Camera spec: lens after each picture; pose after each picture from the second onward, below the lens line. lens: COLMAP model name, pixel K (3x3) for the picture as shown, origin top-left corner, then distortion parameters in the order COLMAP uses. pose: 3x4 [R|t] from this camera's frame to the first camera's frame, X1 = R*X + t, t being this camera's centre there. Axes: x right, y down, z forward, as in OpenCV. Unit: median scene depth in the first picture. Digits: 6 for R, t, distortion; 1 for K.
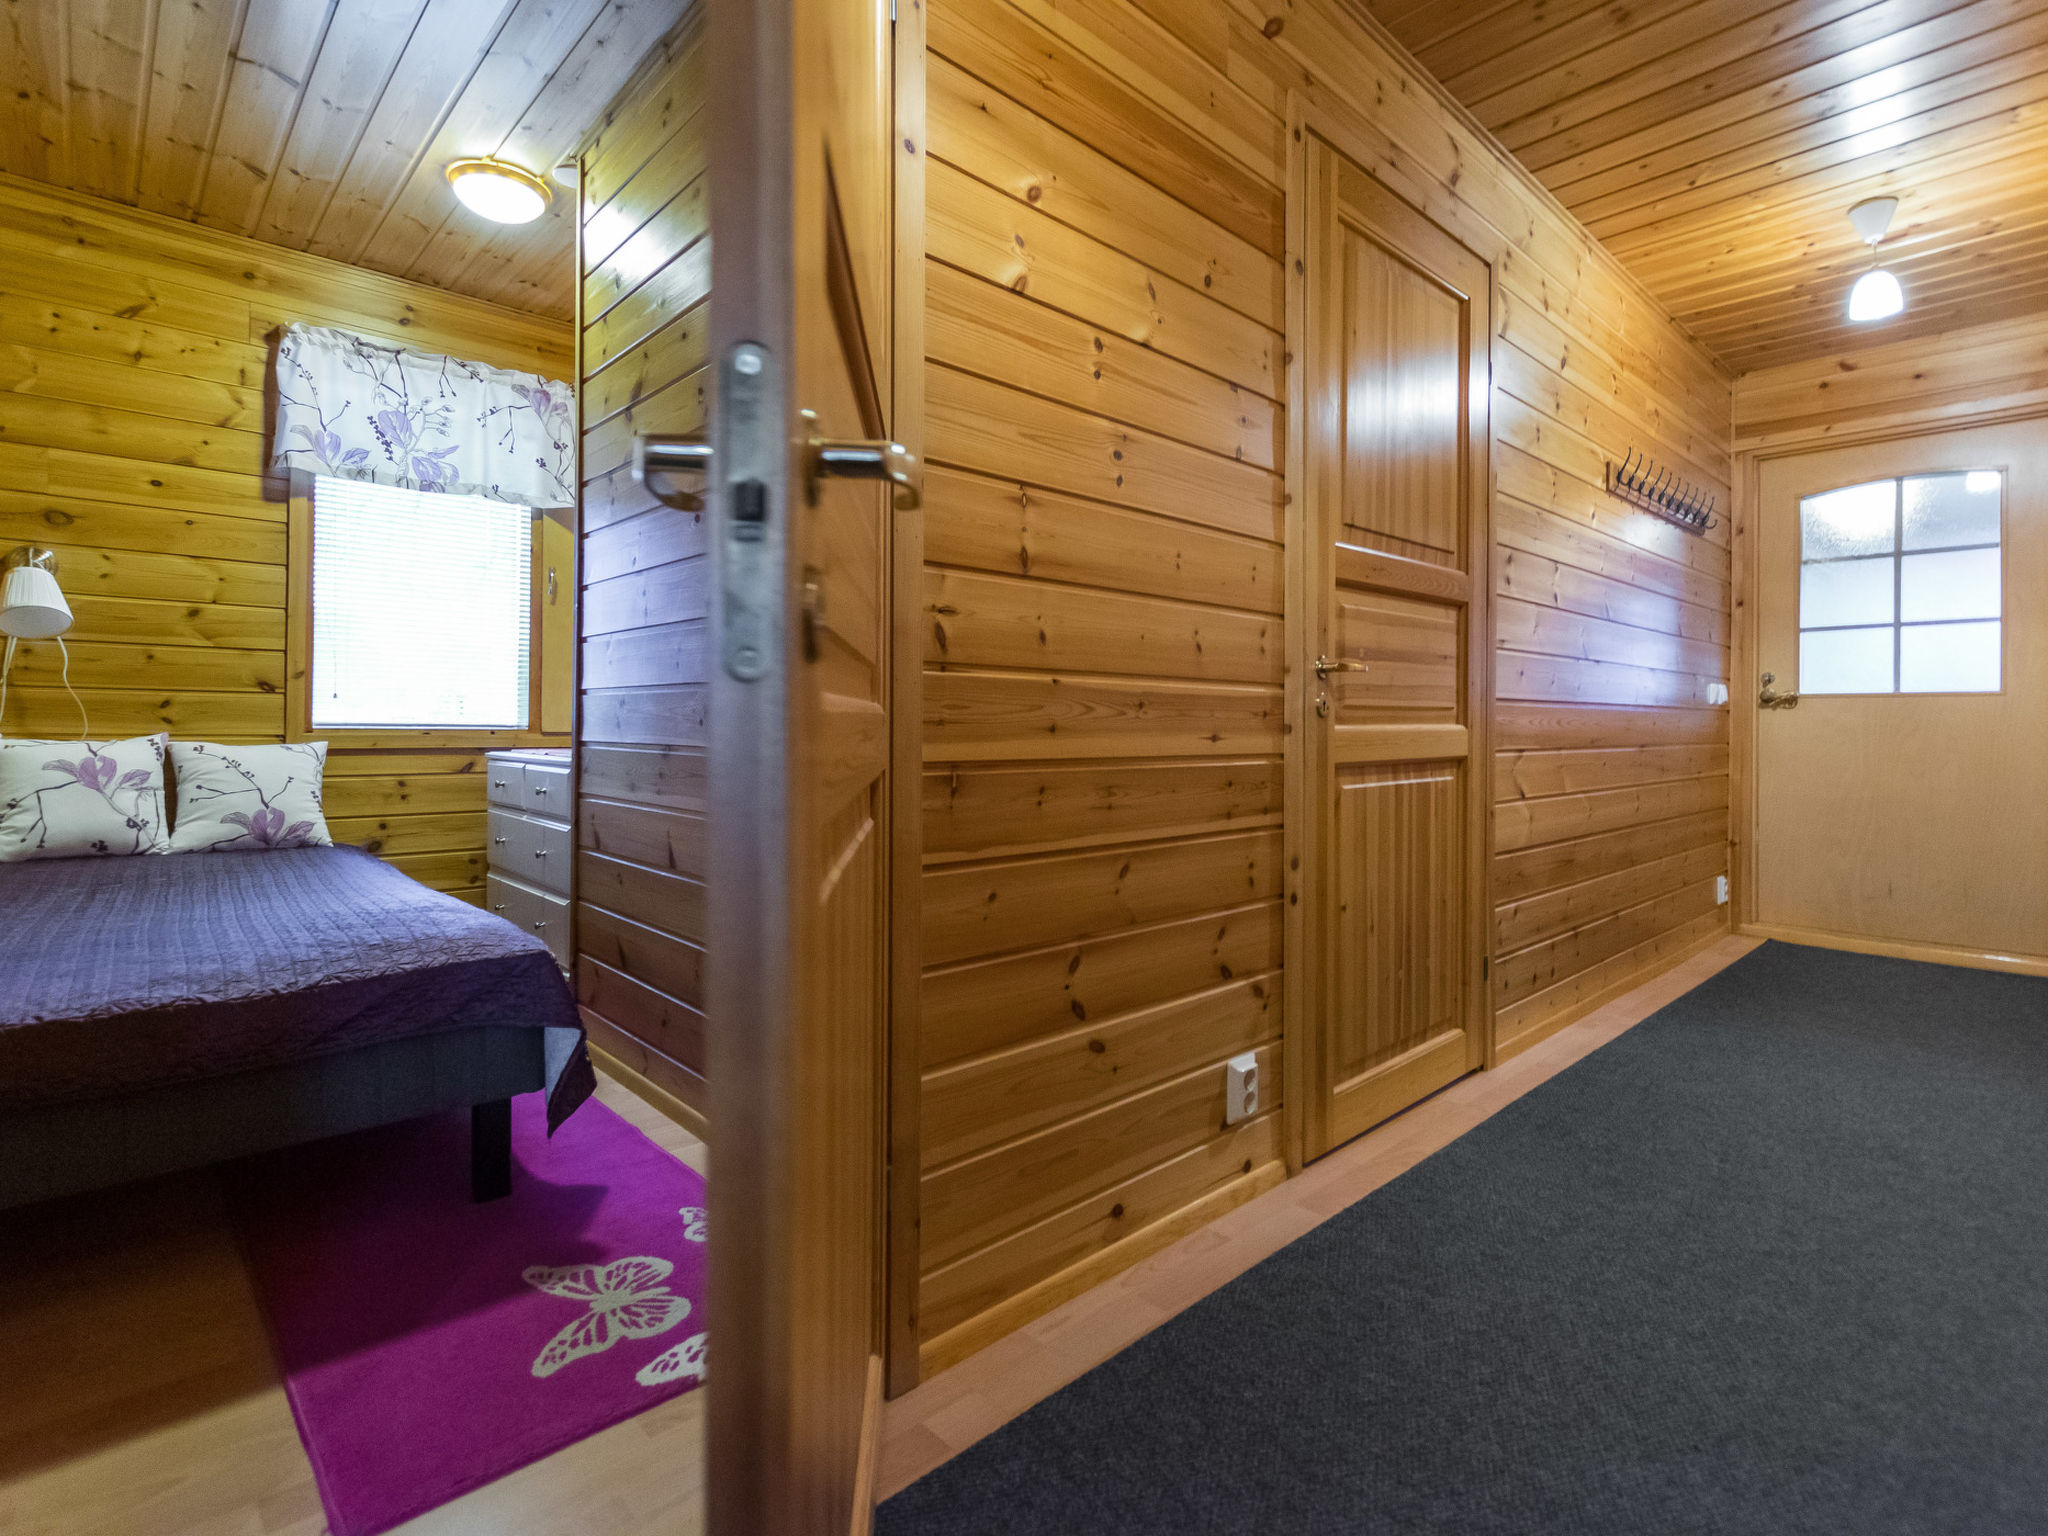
lens RADIAL K [[1000.7, 0, 1037.7], [0, 1000.7, 725.0], [0, 0, 1]] dist [0.020154, -0.010187]
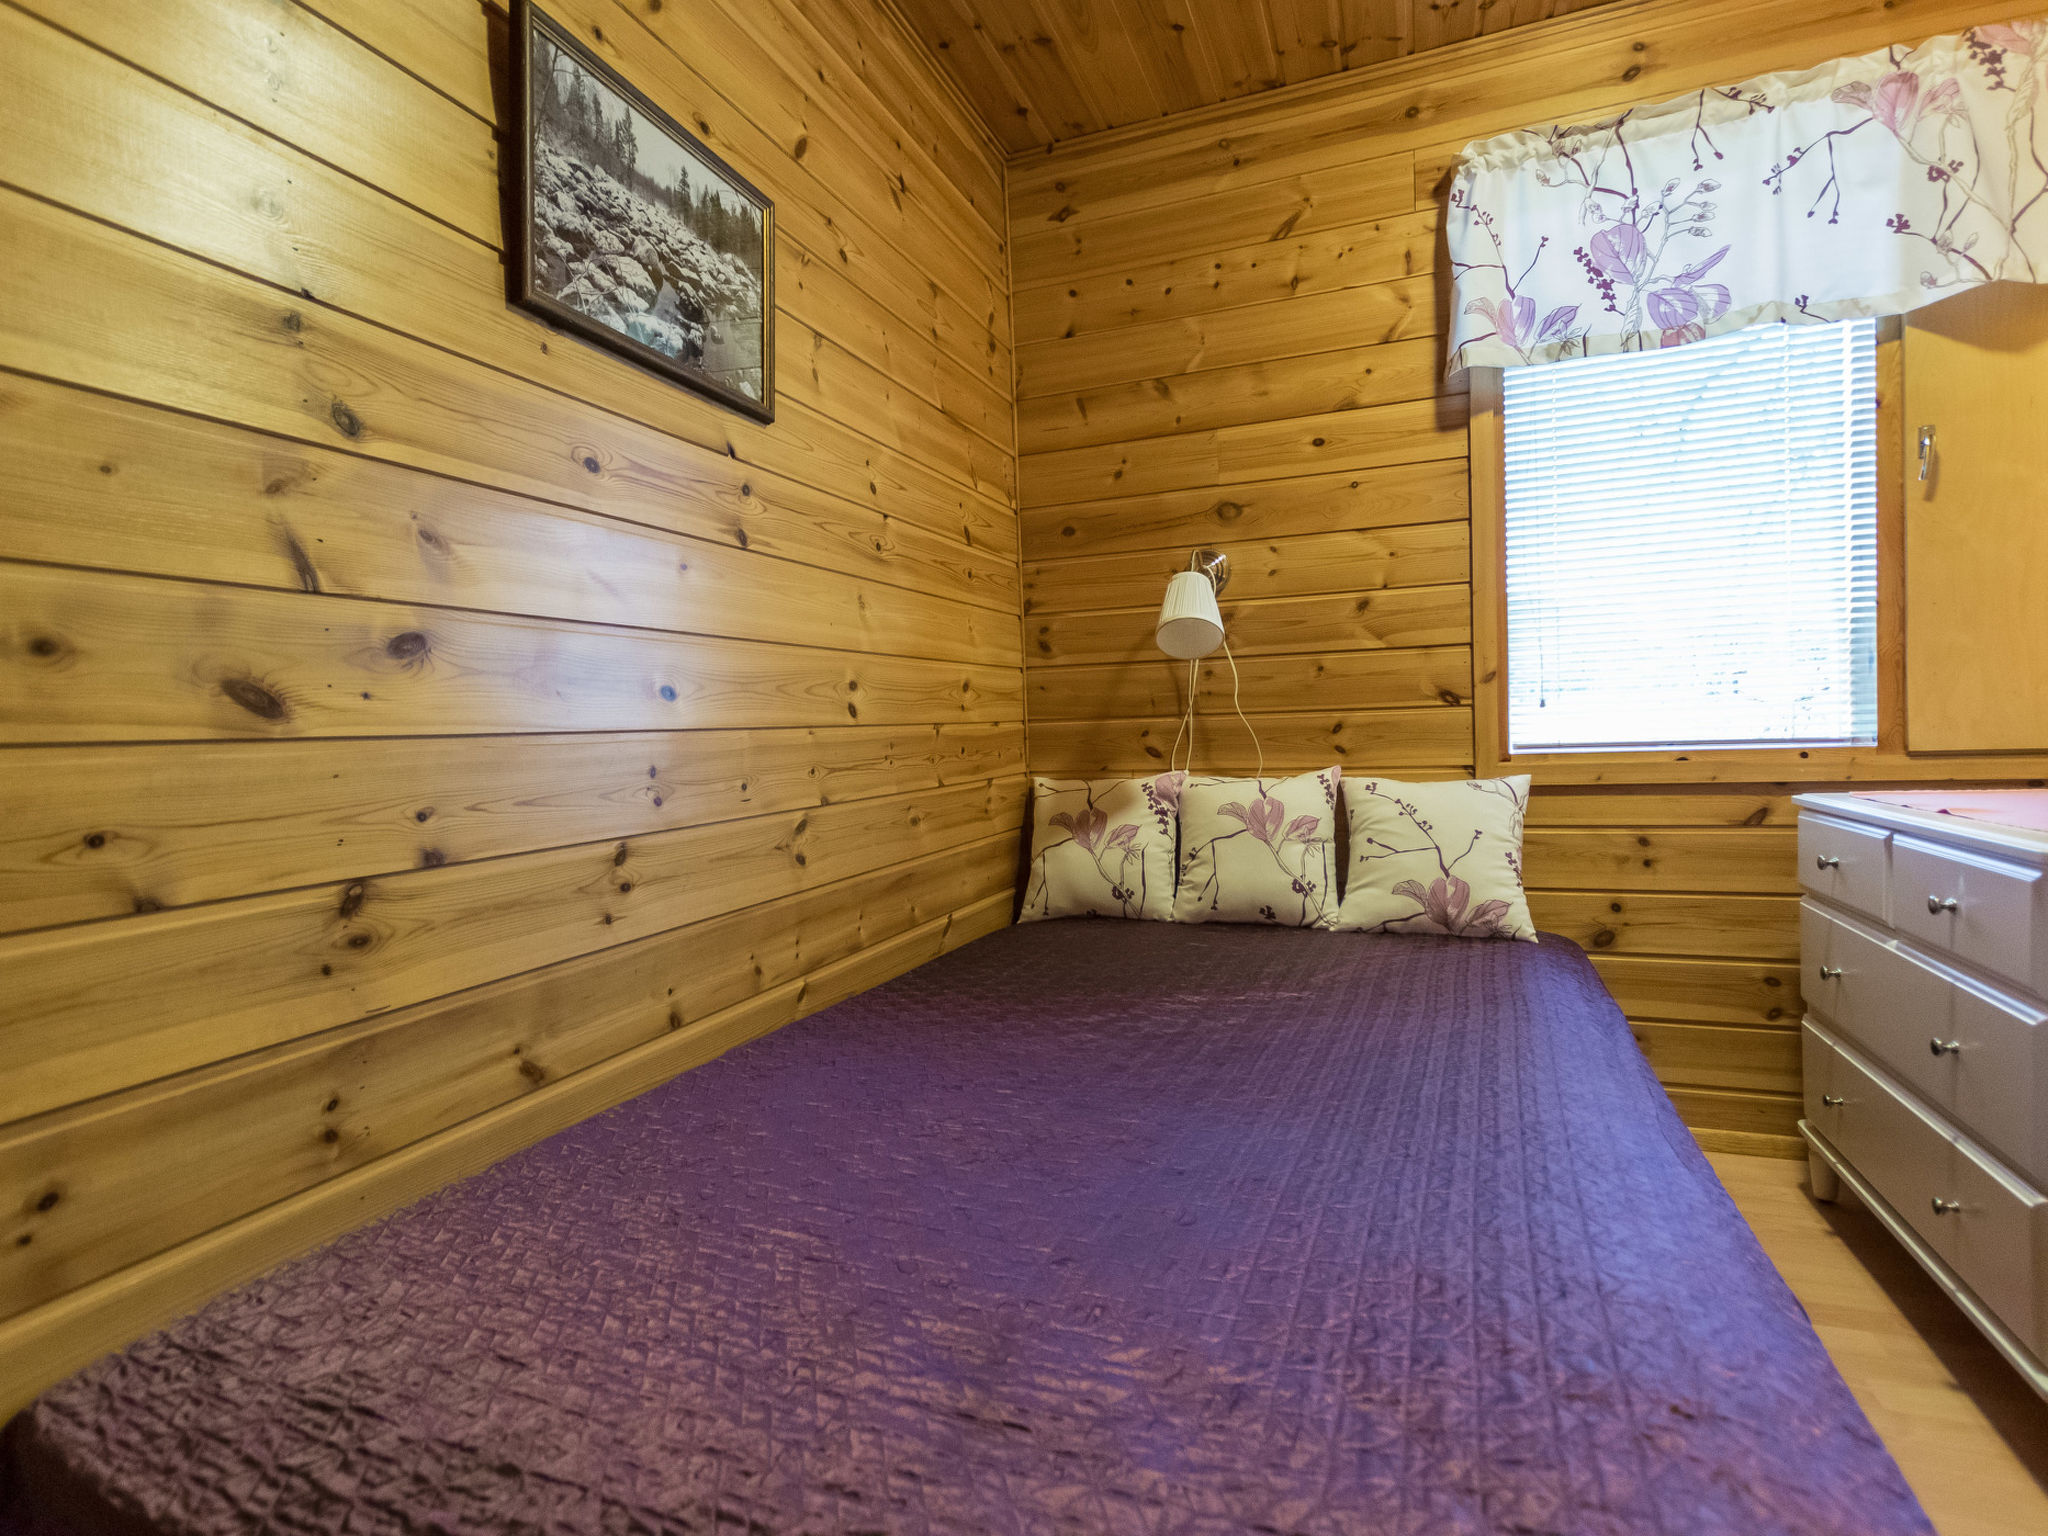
lens RADIAL K [[1035.7, 0, 1015.1], [0, 1035.7, 762.3], [0, 0, 1]] dist [0.013315, -0.005707]
pose [[0.430319, 0.005533, -0.902660, -0.243151], [0.042545, 0.998746, 0.026405, -0.024905], [0.901674, -0.049766, 0.429544, 0.416985]]
